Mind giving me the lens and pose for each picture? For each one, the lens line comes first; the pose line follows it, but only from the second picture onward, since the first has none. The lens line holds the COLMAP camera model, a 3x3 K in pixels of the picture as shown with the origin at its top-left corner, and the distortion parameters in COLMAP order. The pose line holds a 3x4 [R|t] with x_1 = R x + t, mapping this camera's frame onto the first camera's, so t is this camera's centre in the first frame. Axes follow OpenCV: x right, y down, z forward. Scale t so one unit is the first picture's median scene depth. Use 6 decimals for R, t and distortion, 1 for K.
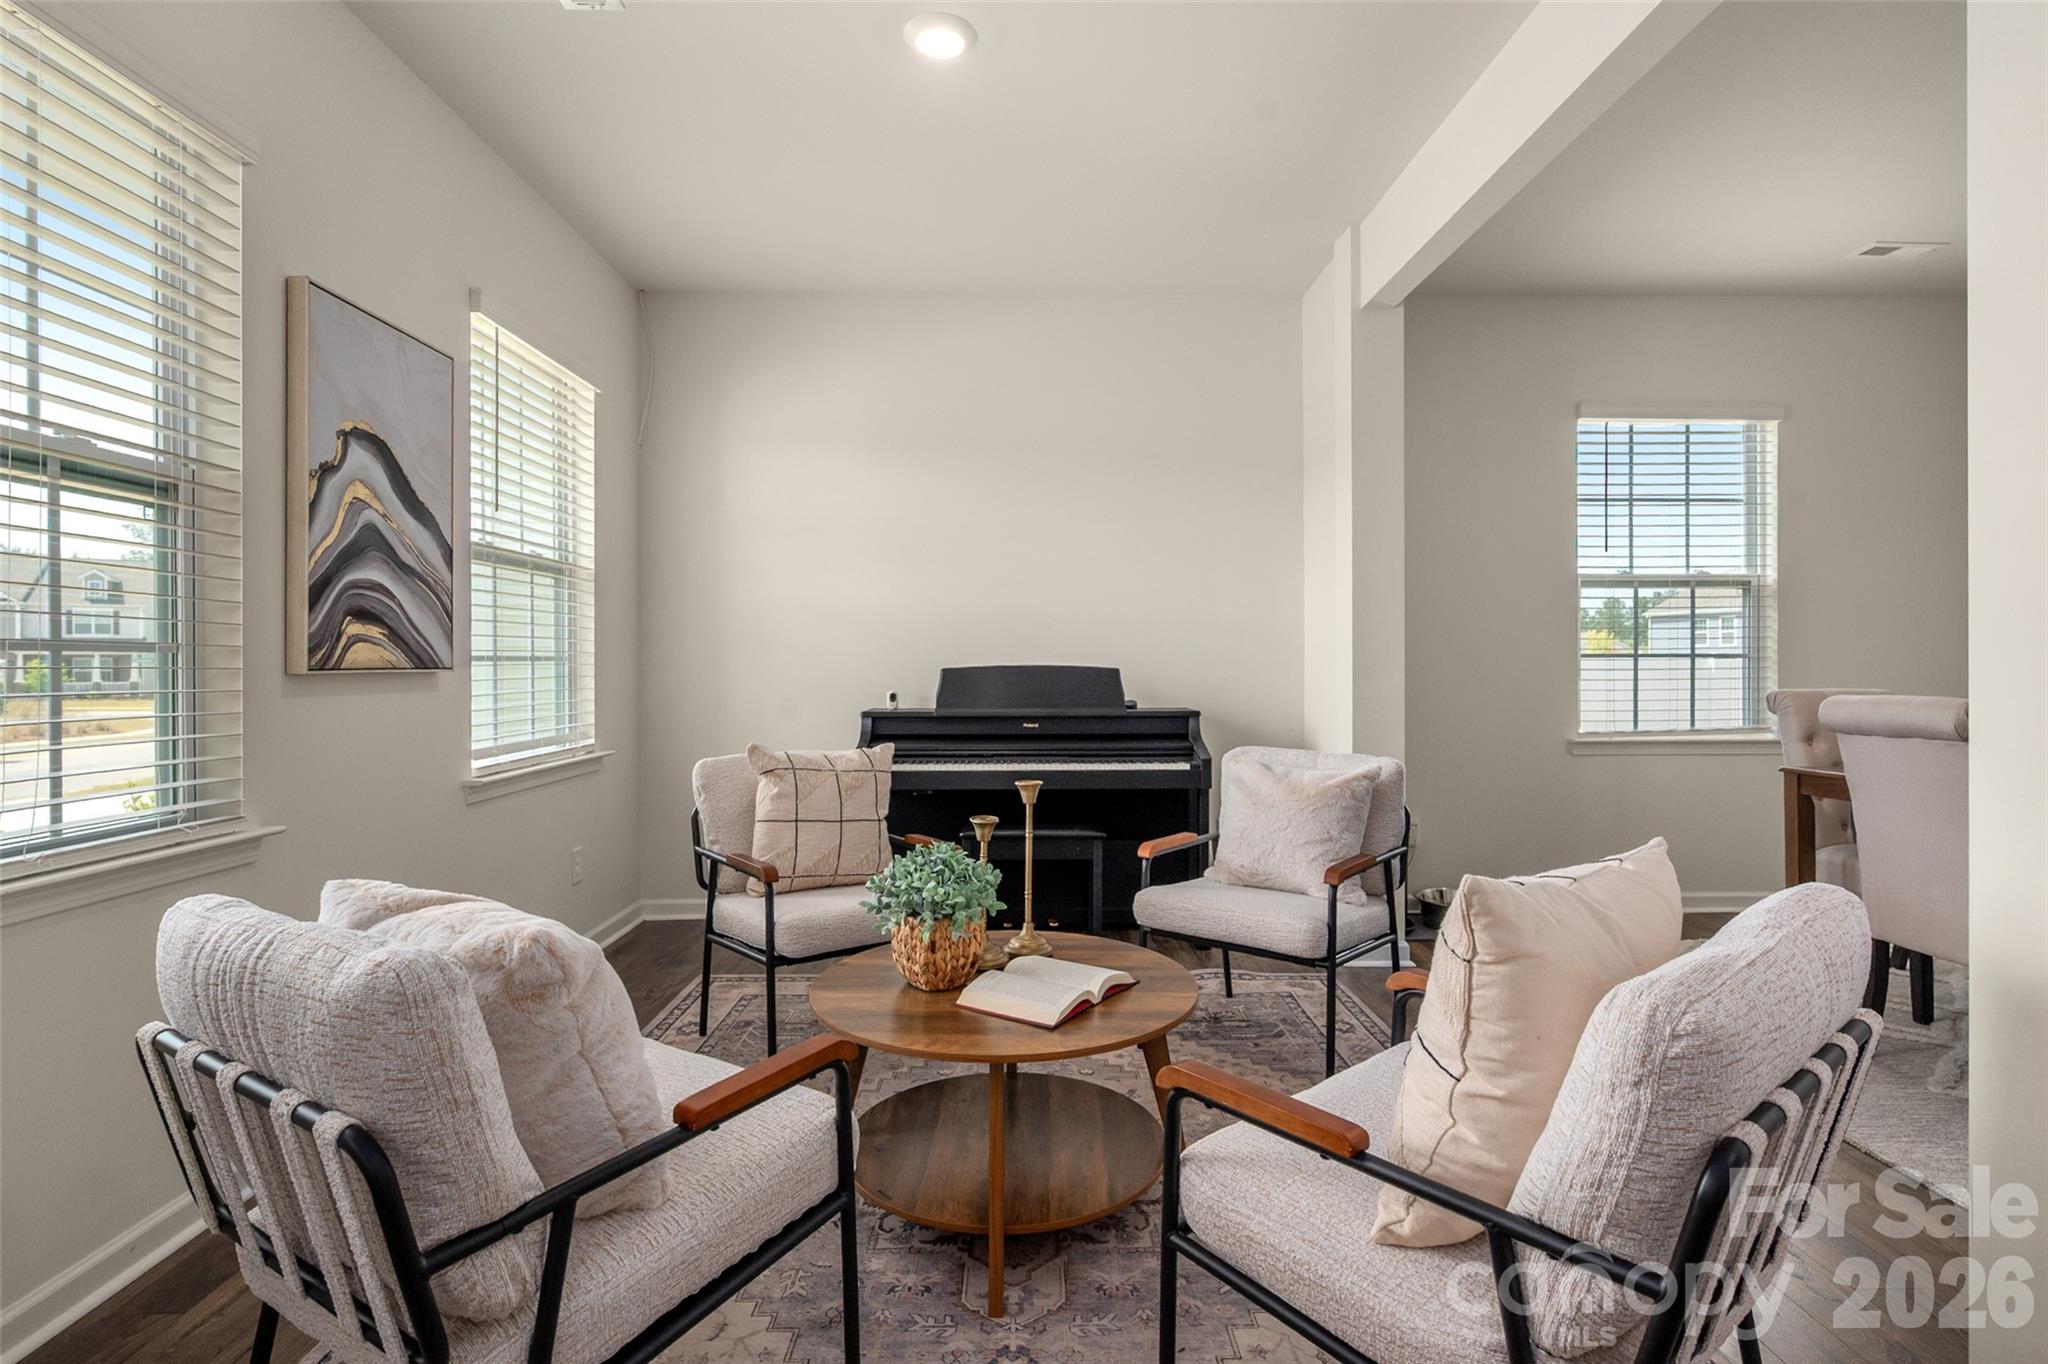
lens RADIAL K [[986.6, 0, 1039.5], [0, 986.6, 668.3], [0, 0, 1]] dist [-0.001307, 0.000022]
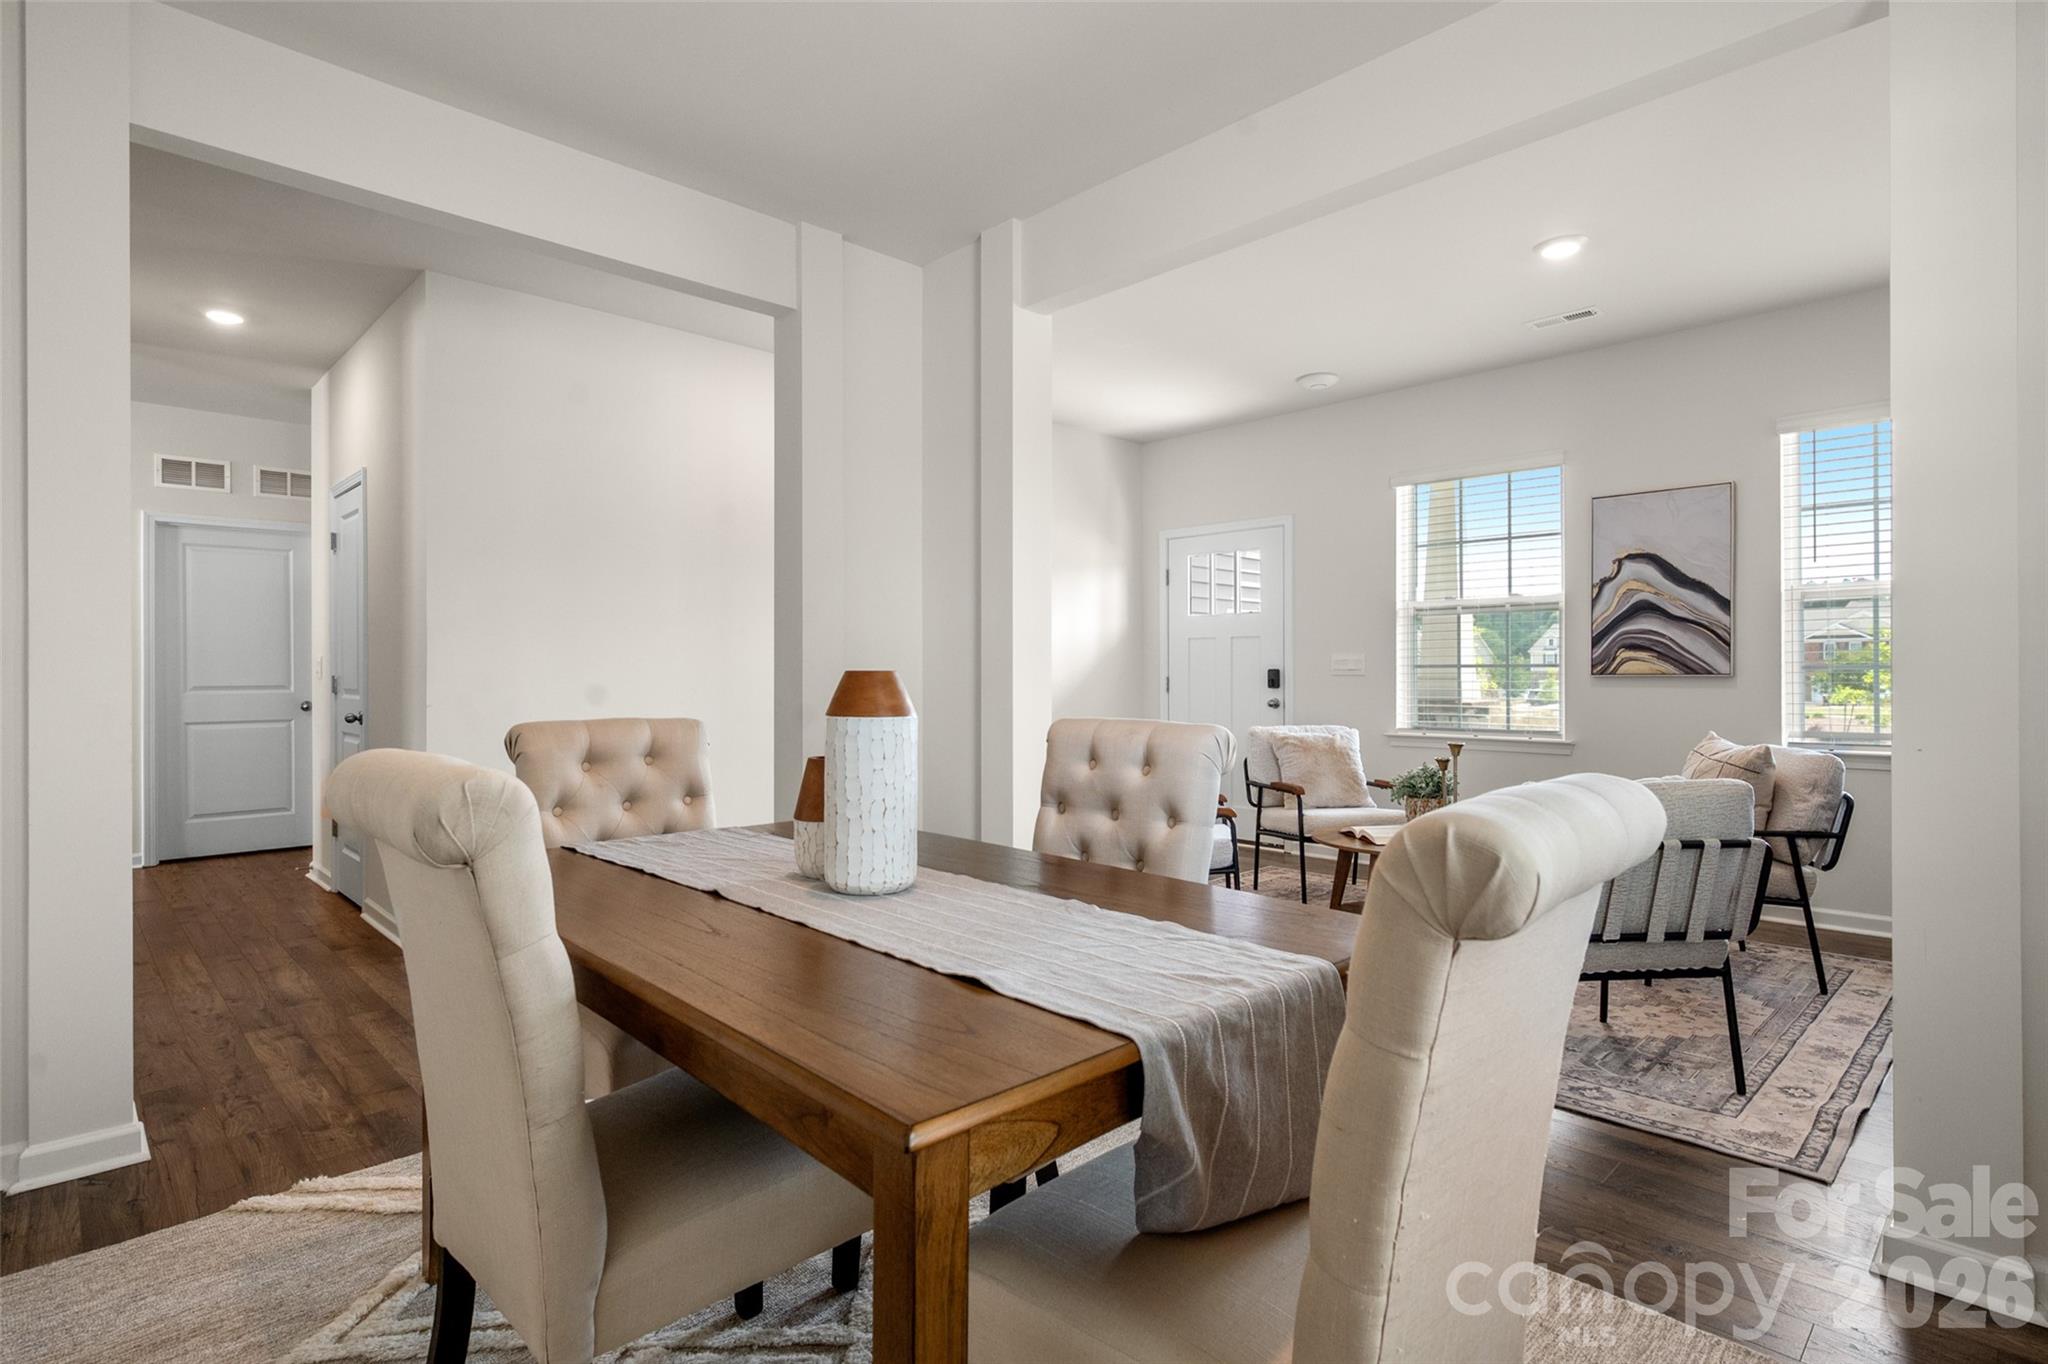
lens RADIAL K [[1019.3, 0, 1010.3], [0, 1019.3, 674.4], [0, 0, 1]] dist [-0.000523, -0.001192]
pose [[-0.732682, 0.007665, -0.680528, 1.076282], [0.001131, 0.999949, 0.010045, -0.013985], [0.680571, 0.006590, -0.732653, 1.089436]]
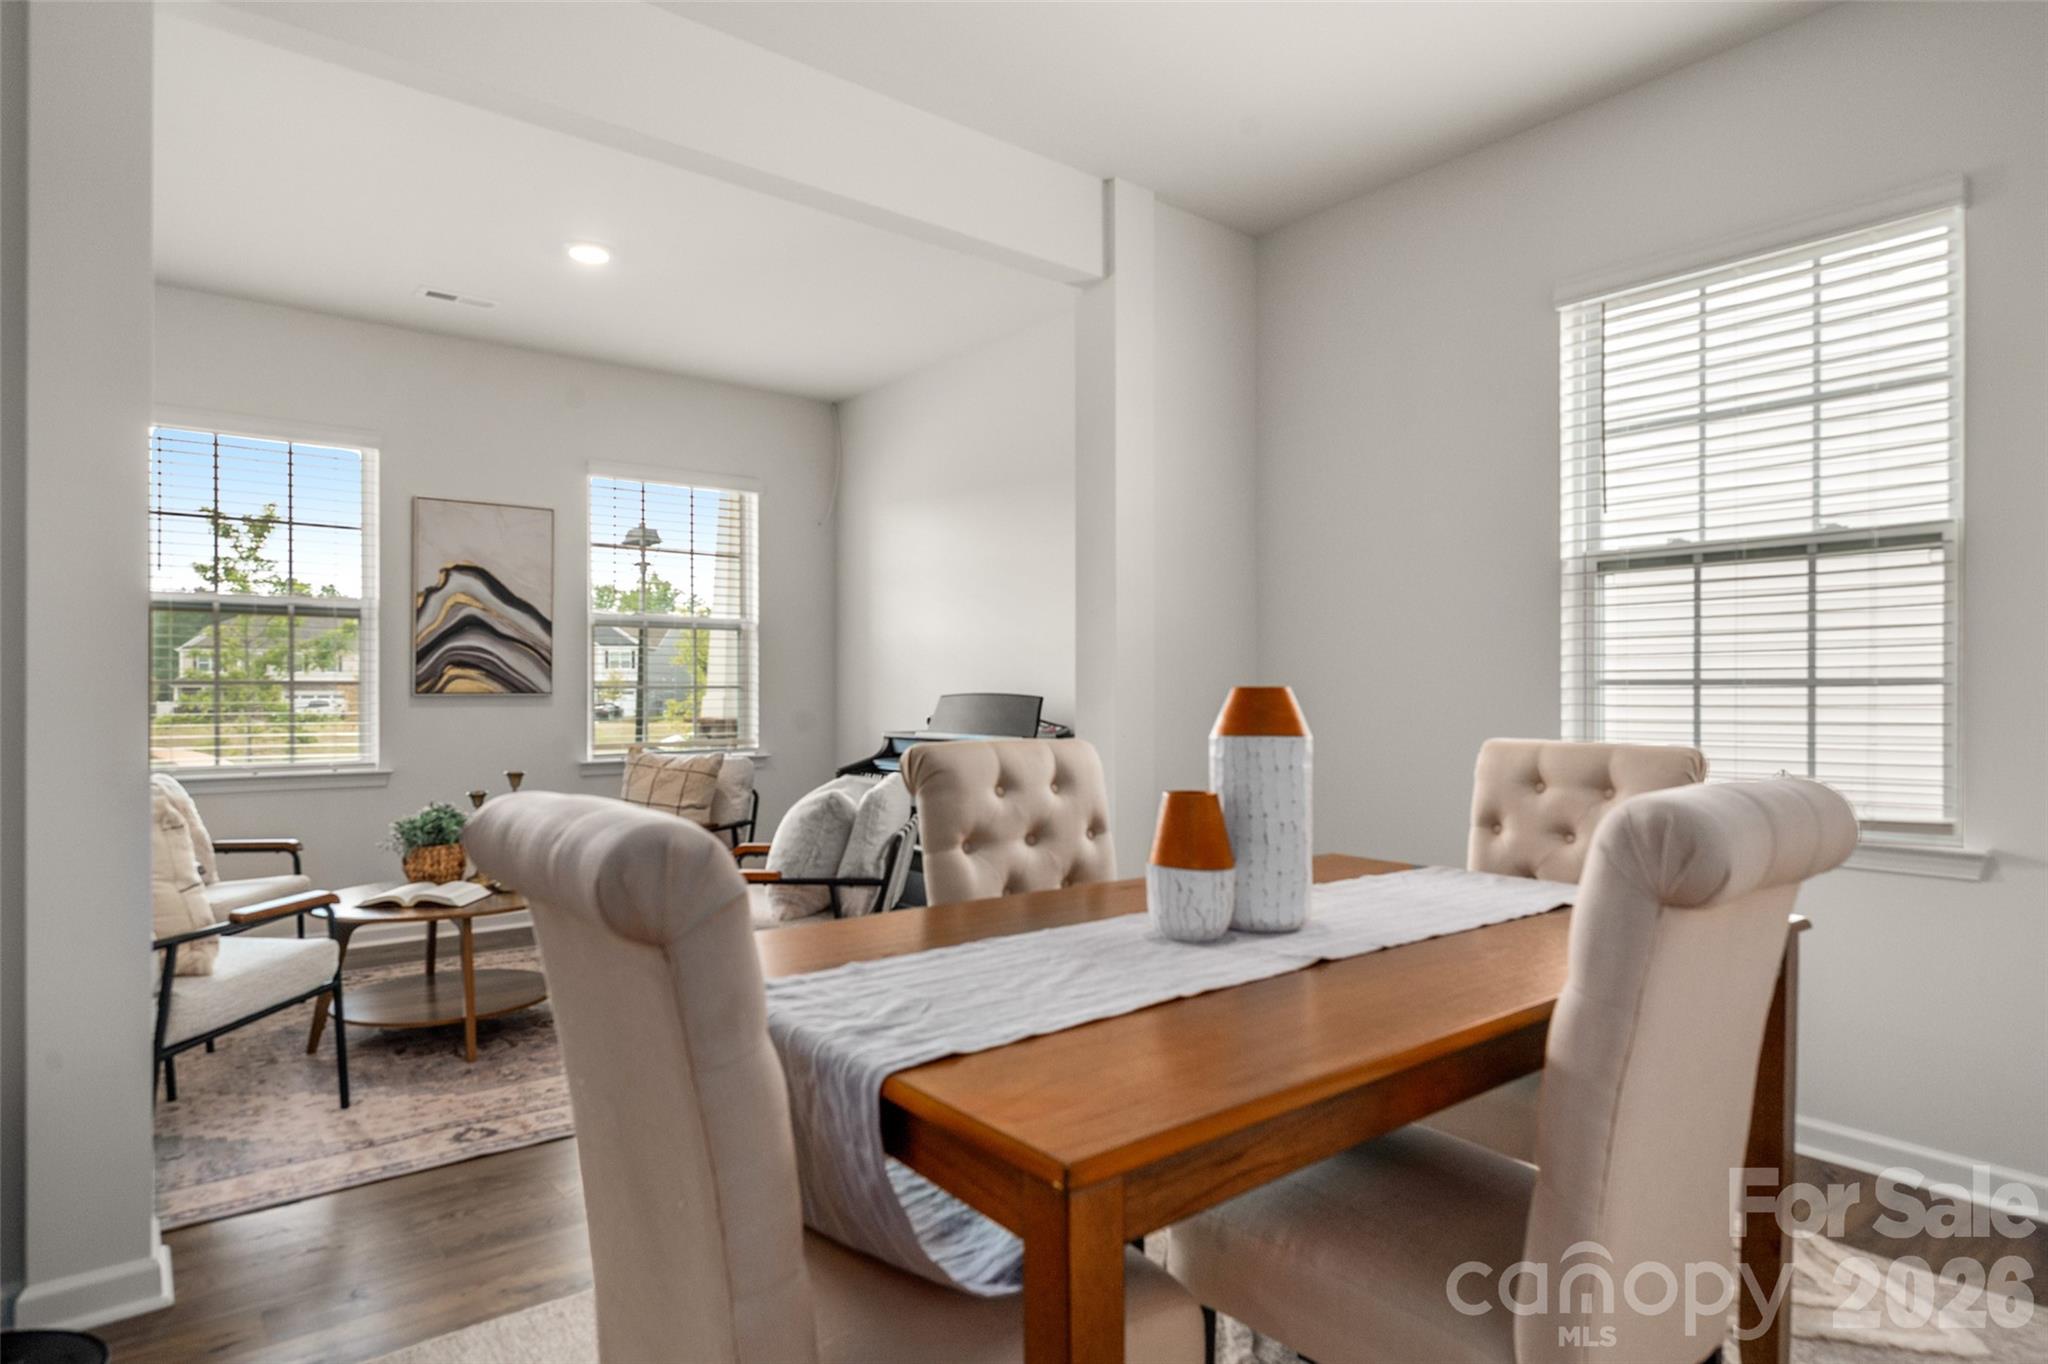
lens RADIAL K [[1127.5, 0, 1037.4], [0, 1127.5, 685.8], [0, 0, 1]] dist [0.002365, -0.000257]
pose [[0.607962, 0.001079, -0.793966, 1.106793], [-0.004725, 0.999986, -0.002259, -0.008976], [0.793952, 0.005125, 0.607958, 0.374333]]
